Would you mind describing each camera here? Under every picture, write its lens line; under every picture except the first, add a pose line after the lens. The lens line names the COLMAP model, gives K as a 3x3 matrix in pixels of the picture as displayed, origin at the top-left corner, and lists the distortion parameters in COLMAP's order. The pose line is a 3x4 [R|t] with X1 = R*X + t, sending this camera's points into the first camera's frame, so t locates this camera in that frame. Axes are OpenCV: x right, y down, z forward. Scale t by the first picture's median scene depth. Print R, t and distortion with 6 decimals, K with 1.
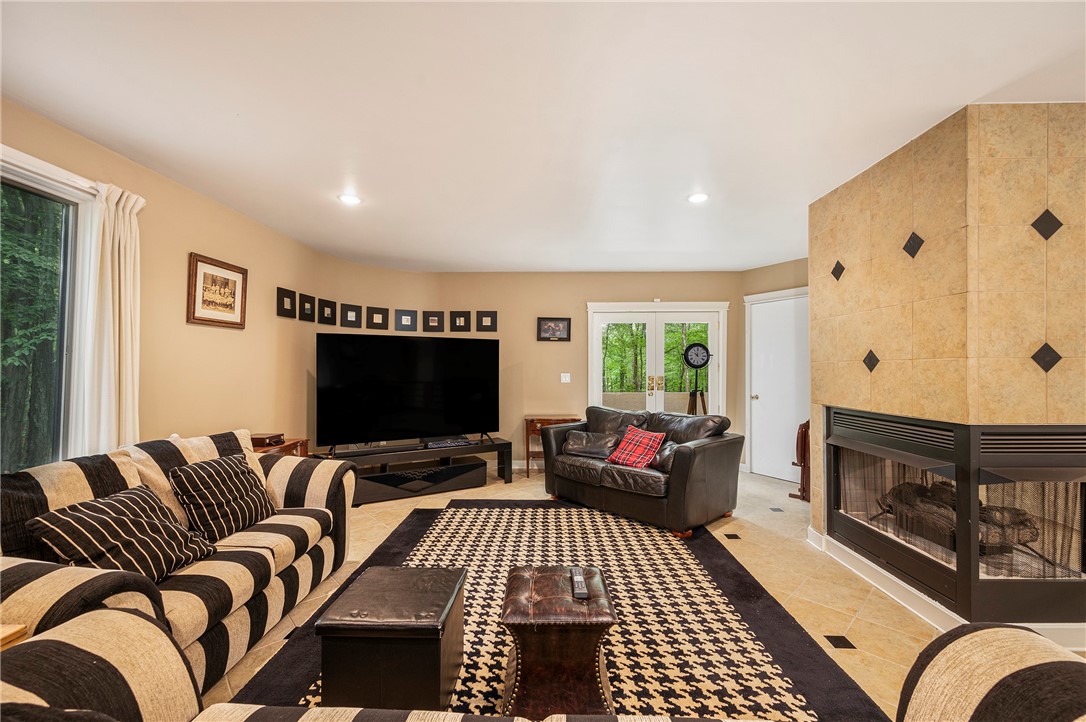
lens RADIAL K [[435.1, 0, 548.0], [0, 435.1, 366.0], [0, 0, 1]] dist [-0.000880, 0.000187]
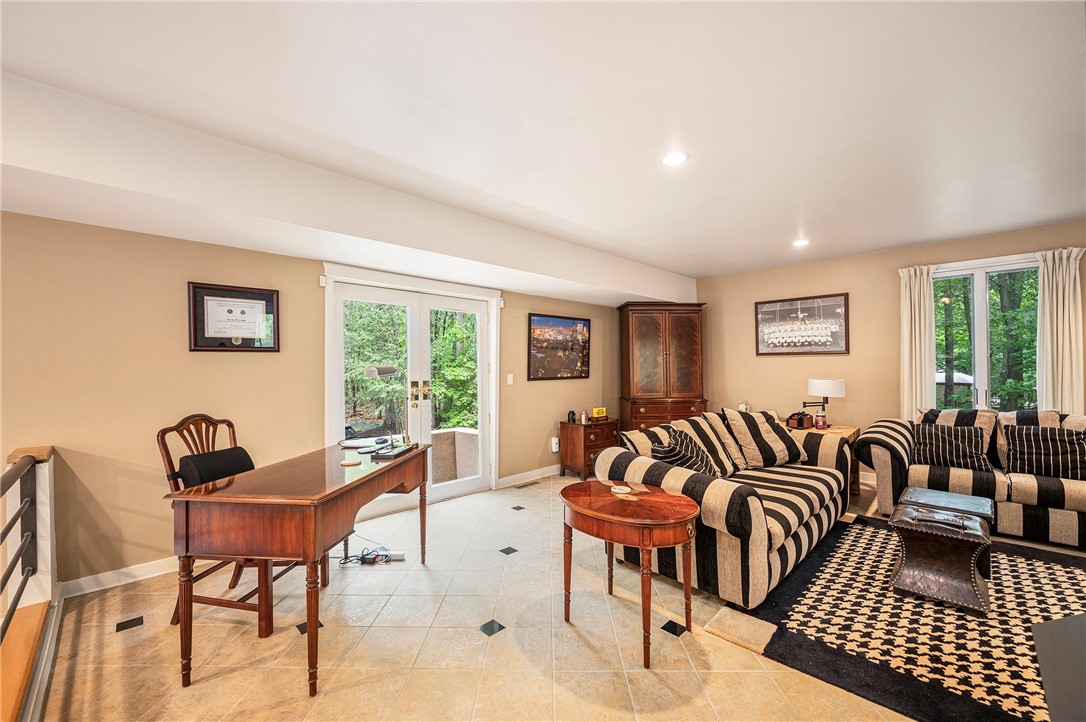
lens RADIAL K [[435.1, 0, 544.2], [0, 435.1, 364.1], [0, 0, 1]] dist [-0.000880, 0.000187]
pose [[-0.692145, 0.002229, -0.721755, 1.471707], [0.015789, 0.999803, -0.012054, -0.006833], [0.721585, -0.019738, -0.692044, 0.798056]]
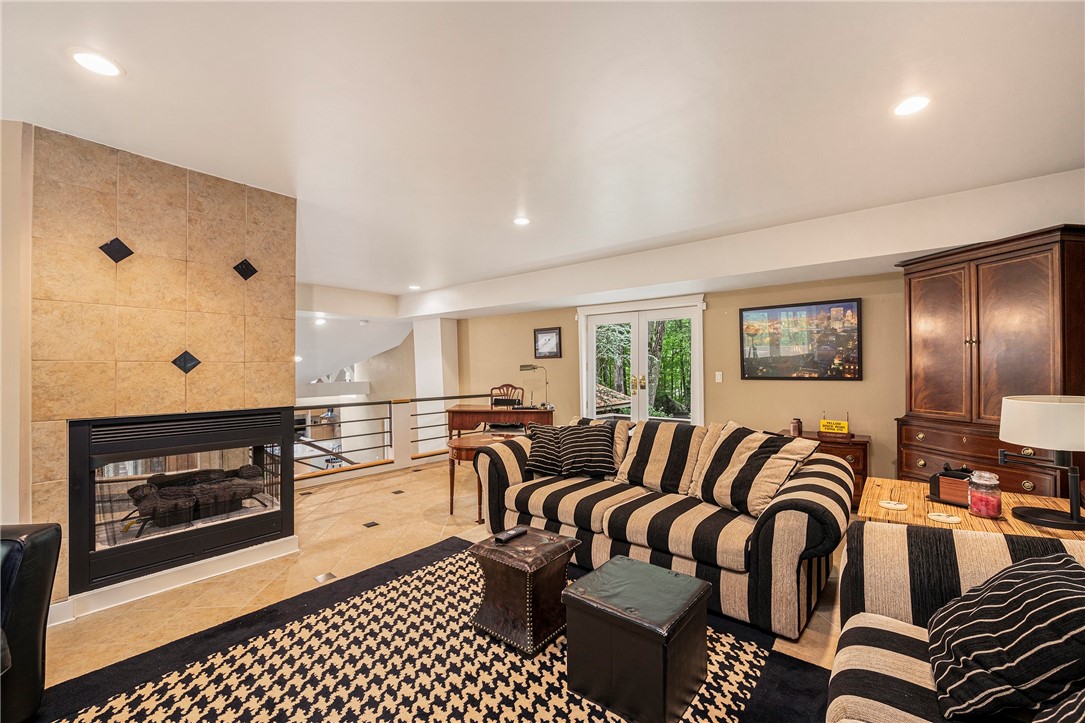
lens RADIAL K [[445.0, 0, 546.2], [0, 445.0, 362.9], [0, 0, 1]] dist [-0.000132, -0.000041]
pose [[-0.782758, 0.011309, 0.622224, -0.625624], [-0.000392, 0.999826, -0.018666, 0.010401], [-0.622326, -0.014855, -0.782617, 1.481662]]
